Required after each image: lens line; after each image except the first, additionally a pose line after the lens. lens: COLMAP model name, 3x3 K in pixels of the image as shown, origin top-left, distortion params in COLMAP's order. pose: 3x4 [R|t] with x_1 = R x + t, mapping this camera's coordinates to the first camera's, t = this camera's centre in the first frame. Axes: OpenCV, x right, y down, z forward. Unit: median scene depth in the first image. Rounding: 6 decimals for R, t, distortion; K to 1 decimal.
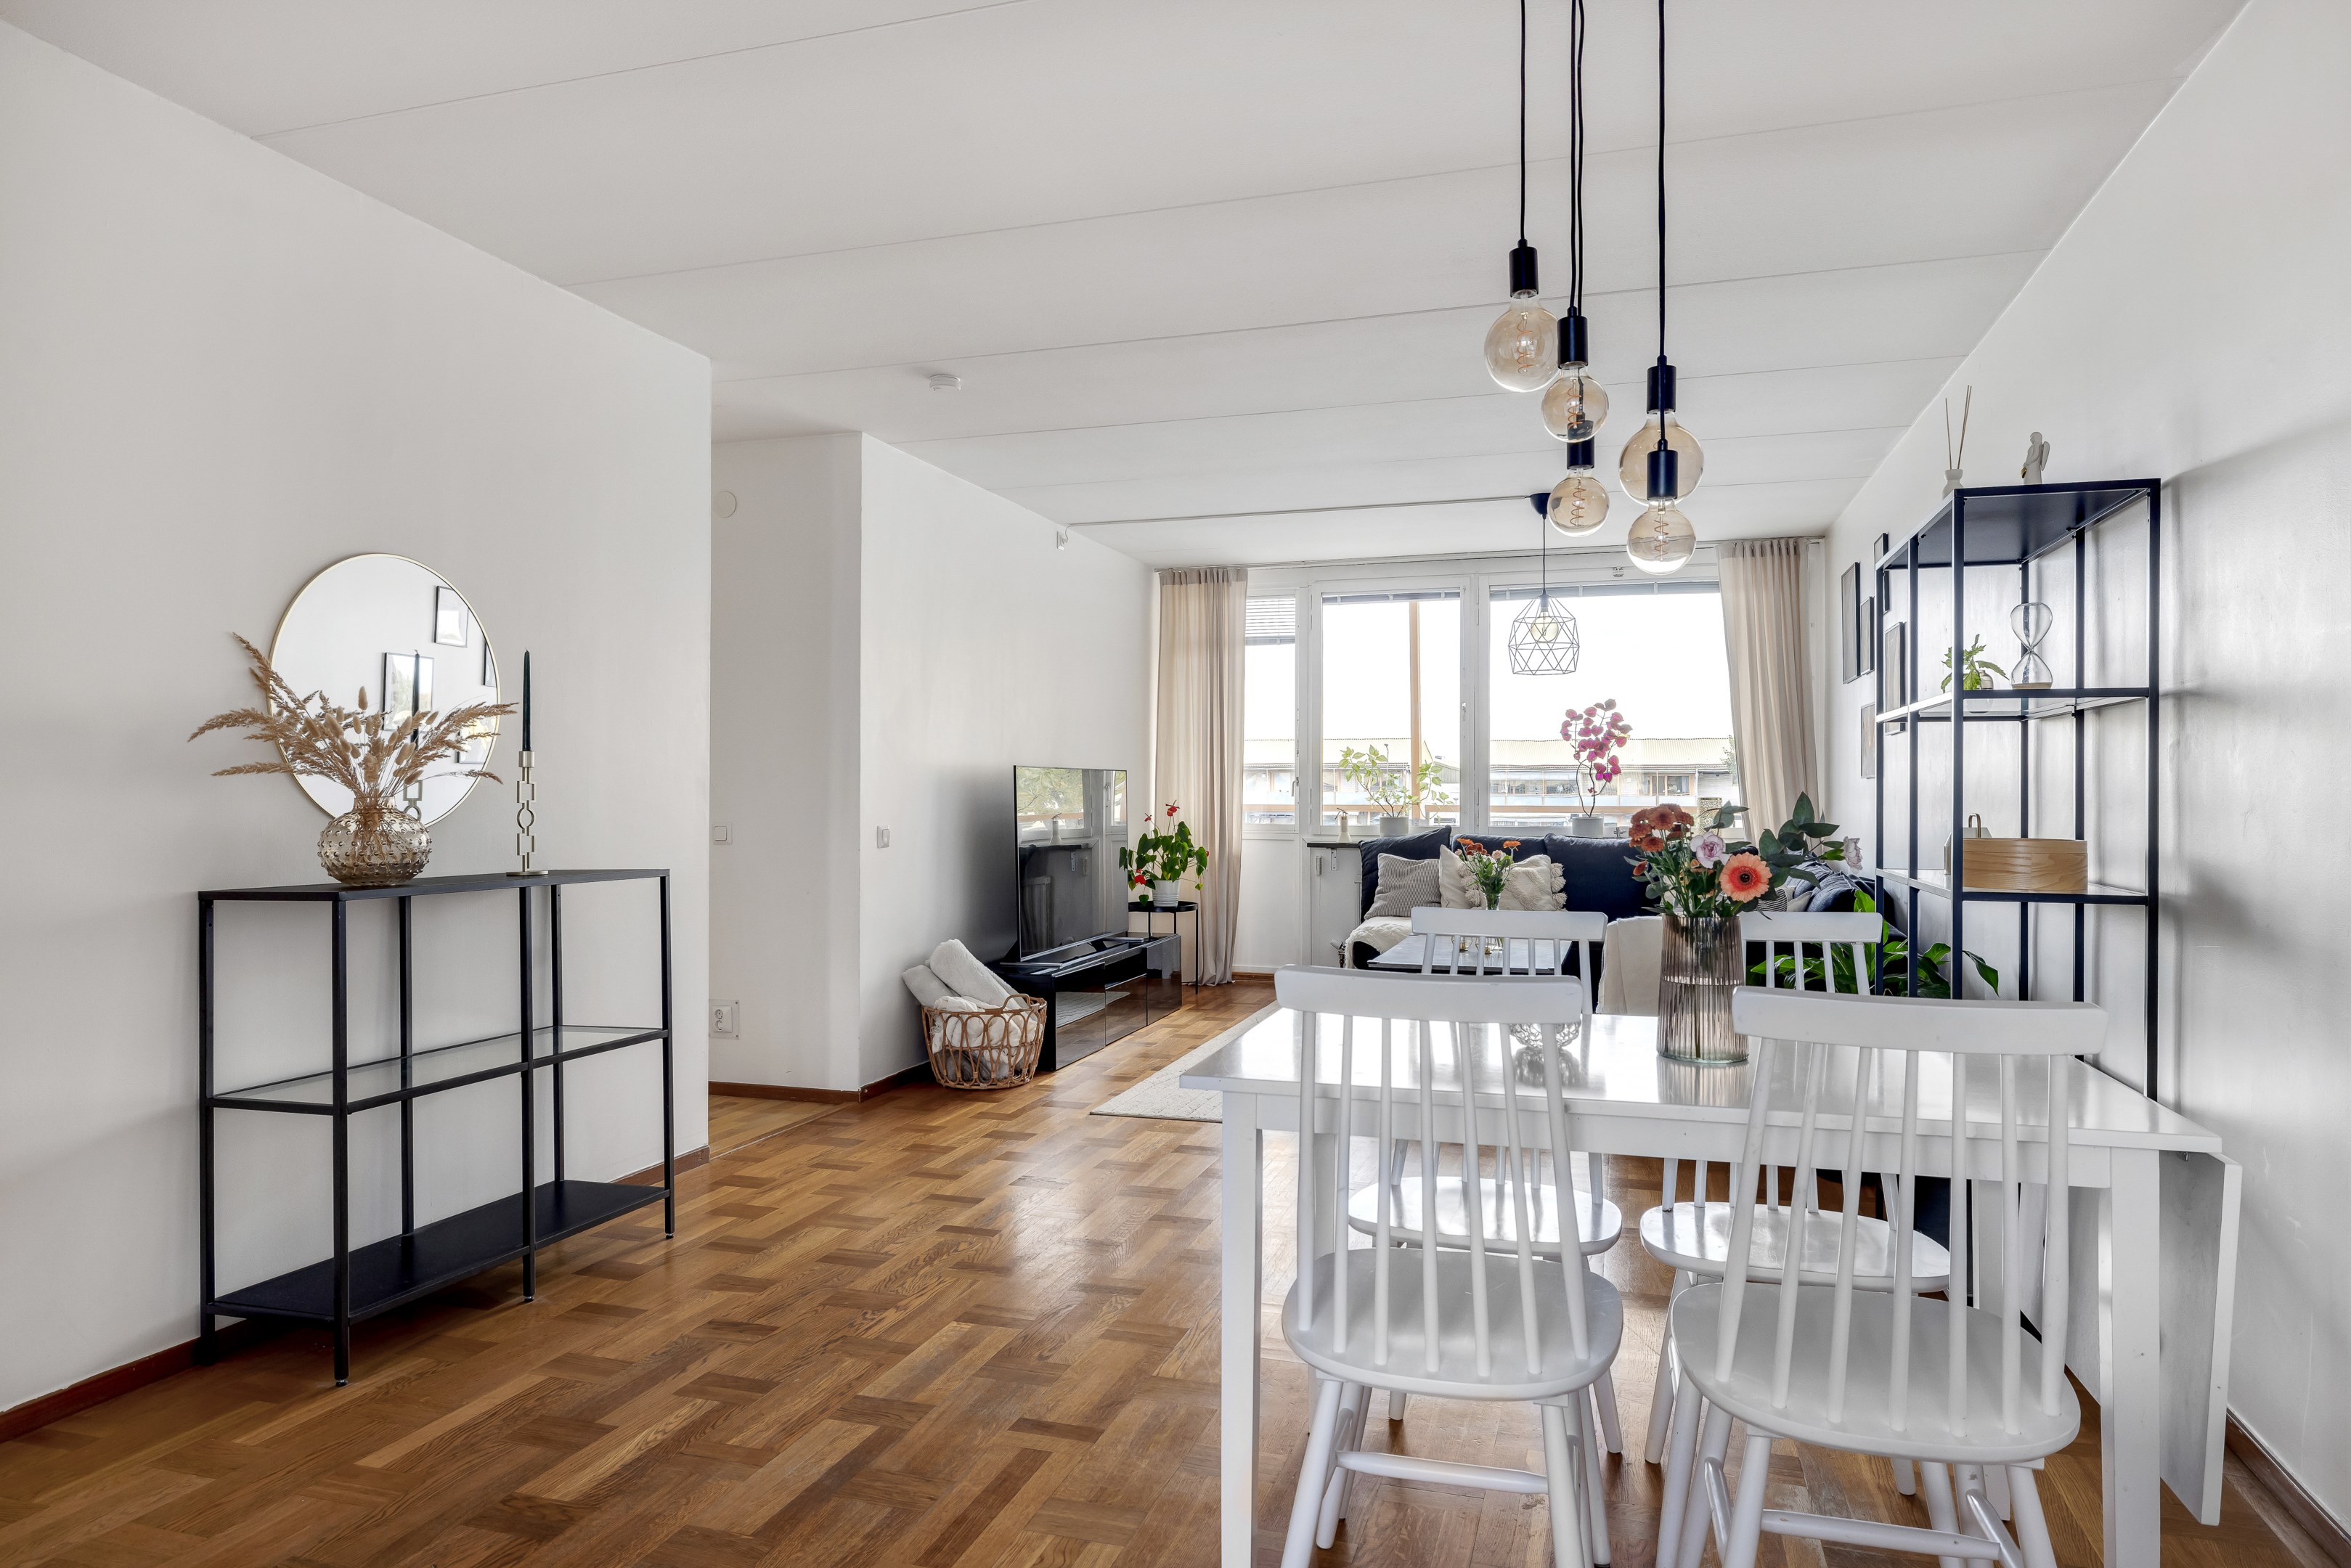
lens RADIAL K [[1462.5, 0, 1165.8], [0, 1462.5, 787.7], [0, 0, 1]] dist [-0.004981, 0.001613]
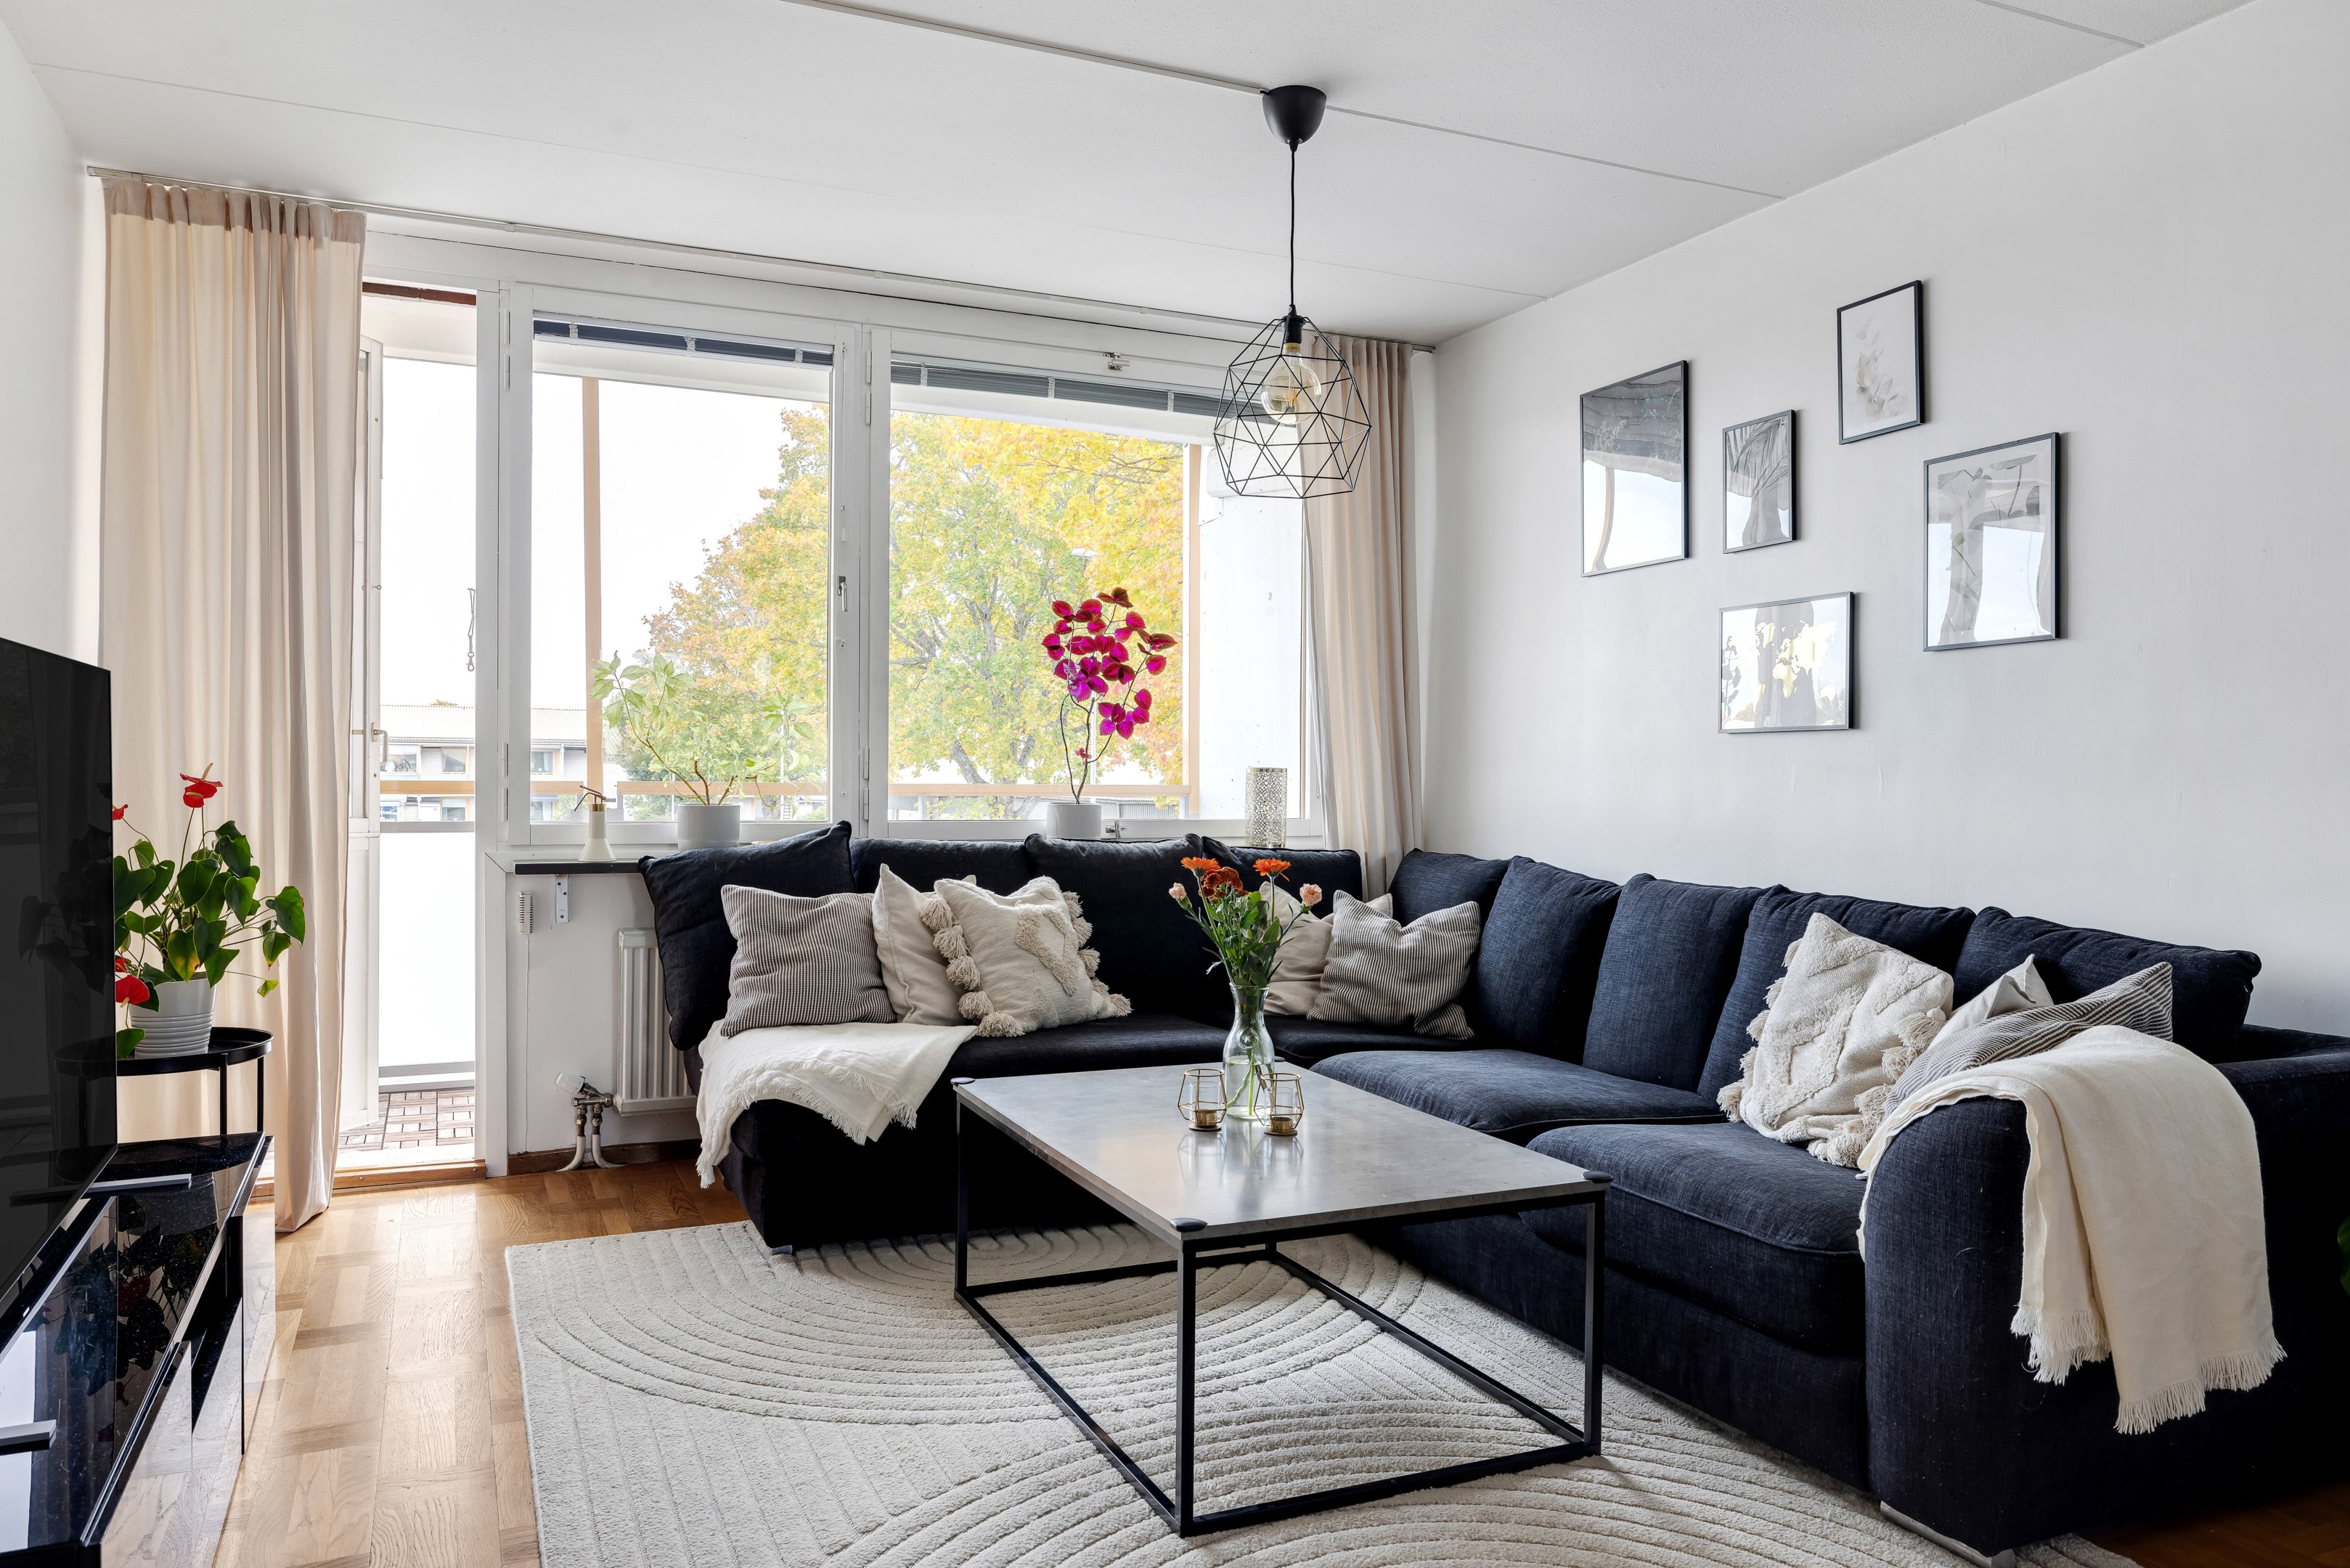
lens RADIAL K [[1630.5, 0, 1175.0], [0, 1630.5, 784.0], [0, 0, 1]] dist [0.000322, 0.005218]
pose [[0.744593, 0.001051, 0.667518, -0.090336], [-0.008278, 0.999936, 0.007660, 0.008599], [-0.667467, -0.011229, 0.744554, 0.538045]]
